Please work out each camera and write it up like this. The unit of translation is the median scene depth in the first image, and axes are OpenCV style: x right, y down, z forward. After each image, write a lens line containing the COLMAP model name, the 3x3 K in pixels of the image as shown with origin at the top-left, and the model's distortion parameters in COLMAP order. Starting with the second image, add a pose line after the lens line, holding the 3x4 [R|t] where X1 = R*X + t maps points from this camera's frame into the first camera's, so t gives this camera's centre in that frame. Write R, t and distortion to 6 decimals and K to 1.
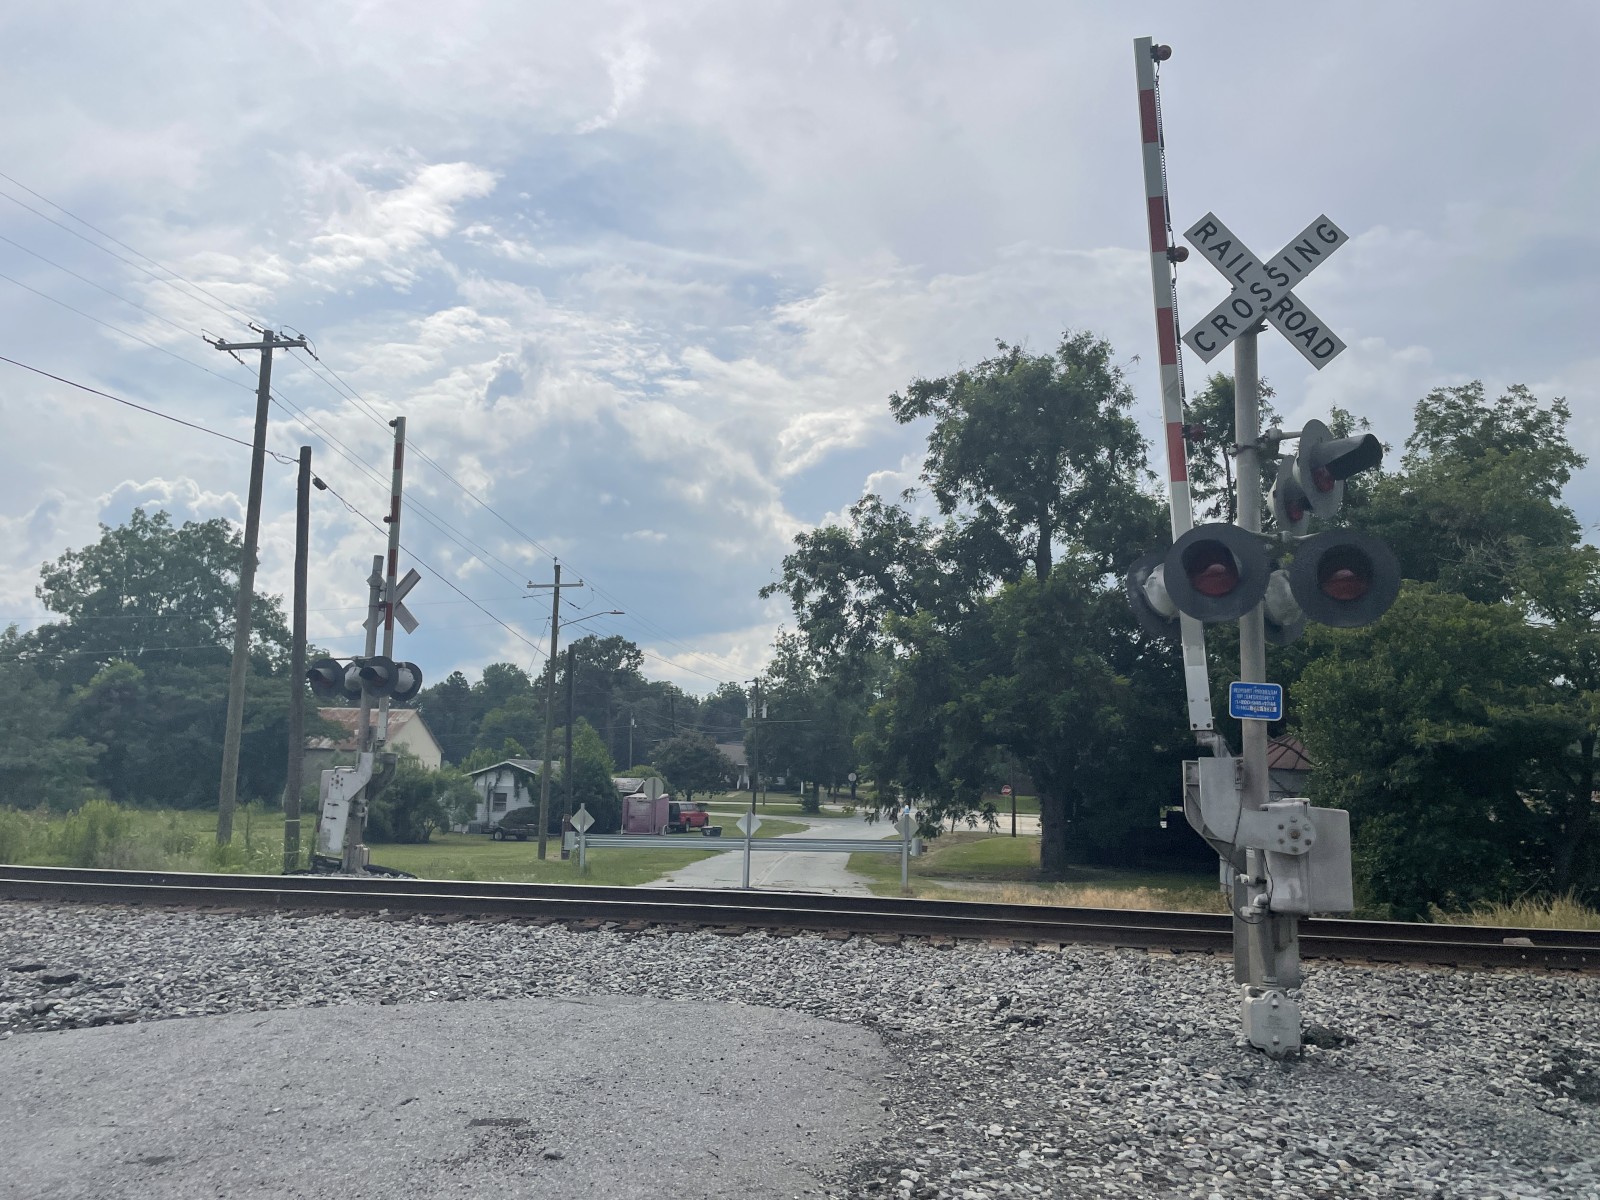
lens RADIAL K [[1201.1, 0, 811.6], [0, 1201.1, 568.7], [0, 0, 1]] dist [0.088462, -0.107854]
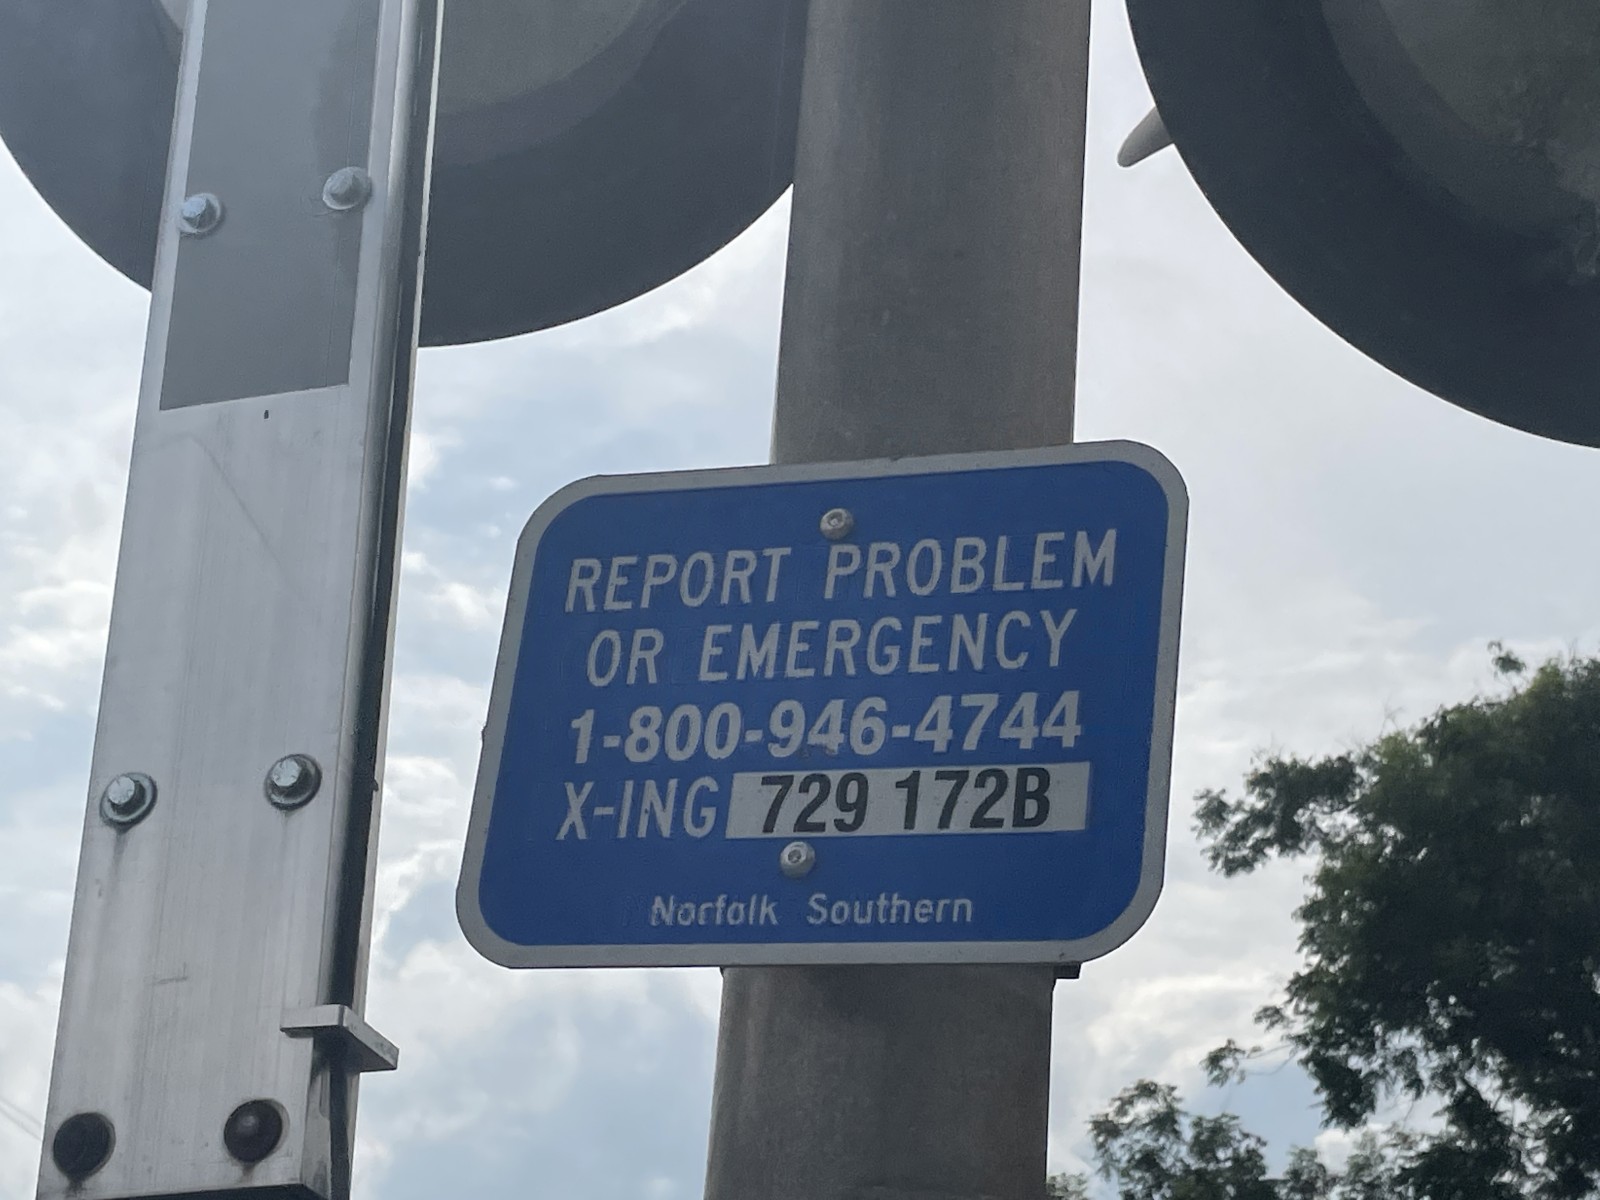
lens RADIAL K [[2973.1, 0, 800.0], [0, 2973.1, 600.0], [0, 0, 1]] dist [0.014442, 0.051679]
pose [[0.992476, -0.023893, -0.120085, 0.060548], [-0.007192, 0.967705, -0.251983, 0.022831], [0.122228, 0.250951, 0.960252, 0.131111]]
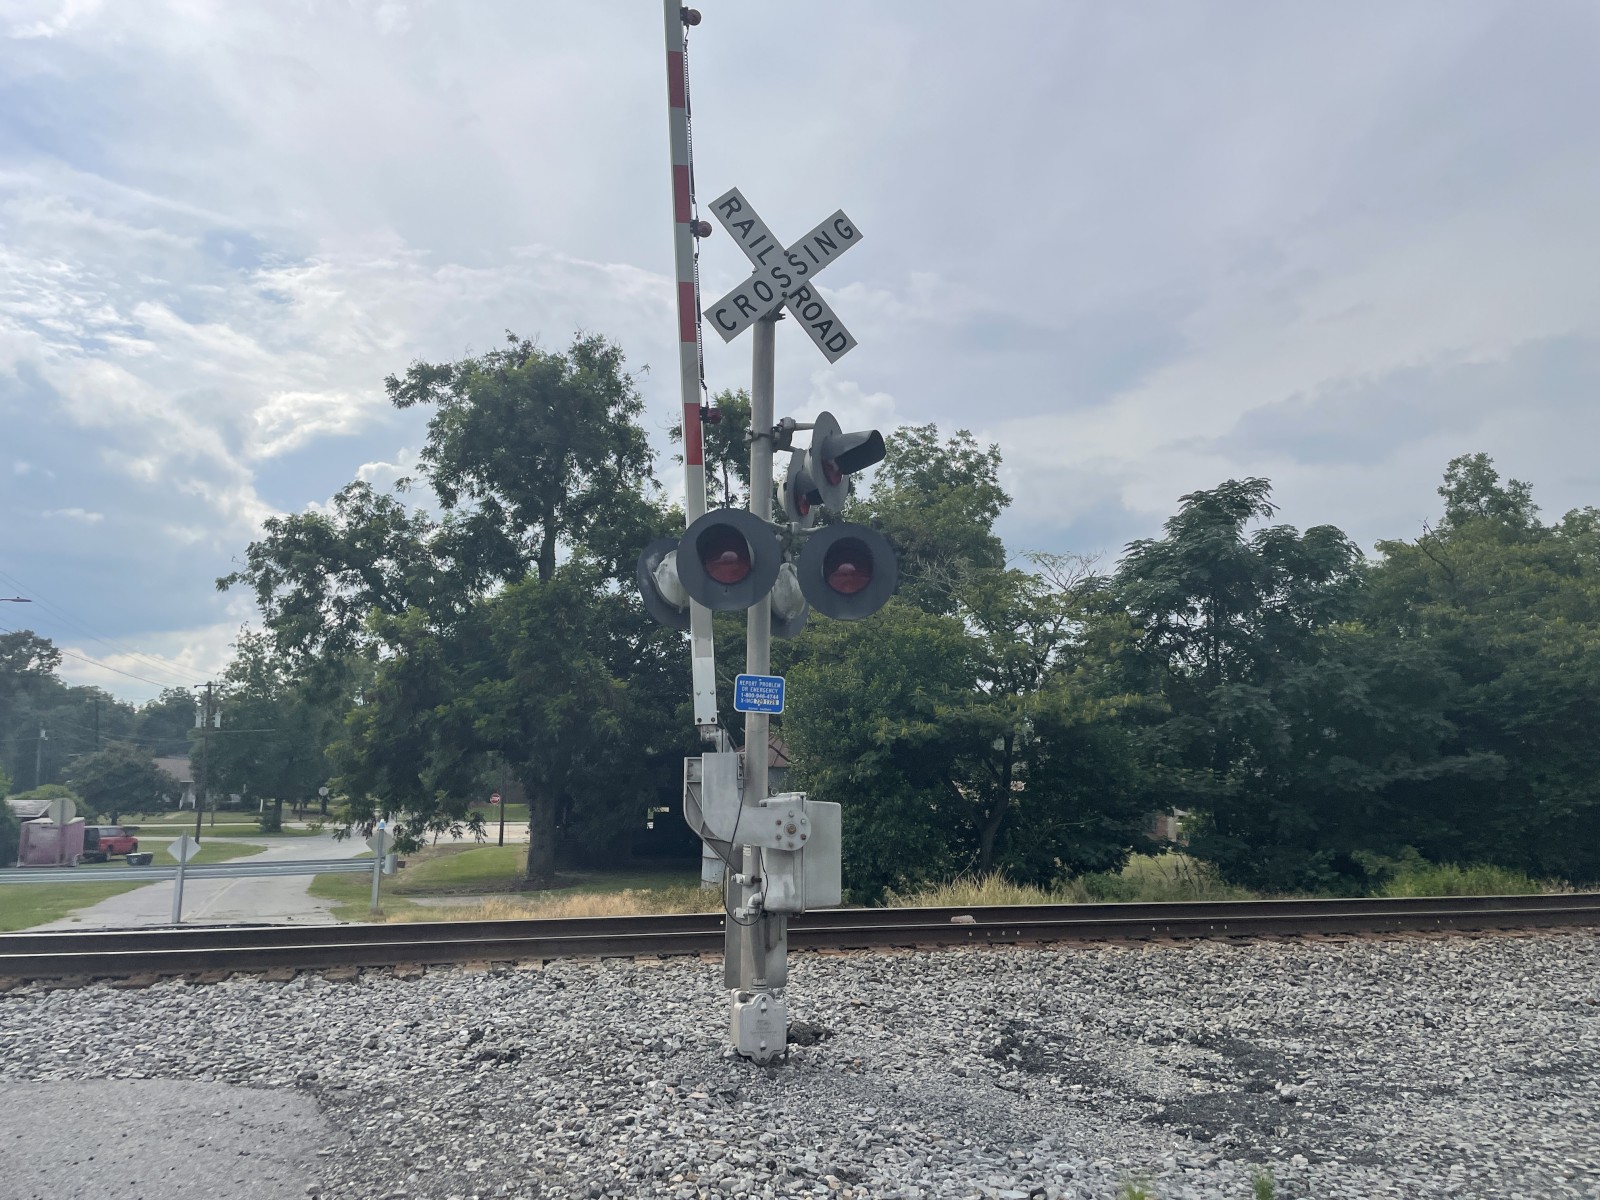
lens RADIAL K [[1201.1, 0, 811.6], [0, 1201.1, 568.7], [0, 0, 1]] dist [0.088462, -0.107854]
pose [[0.917443, 0.045208, 0.395290, 0.002877], [-0.043211, 0.998968, -0.013957, 0.003186], [-0.395514, -0.004276, 0.918450, 0.015476]]
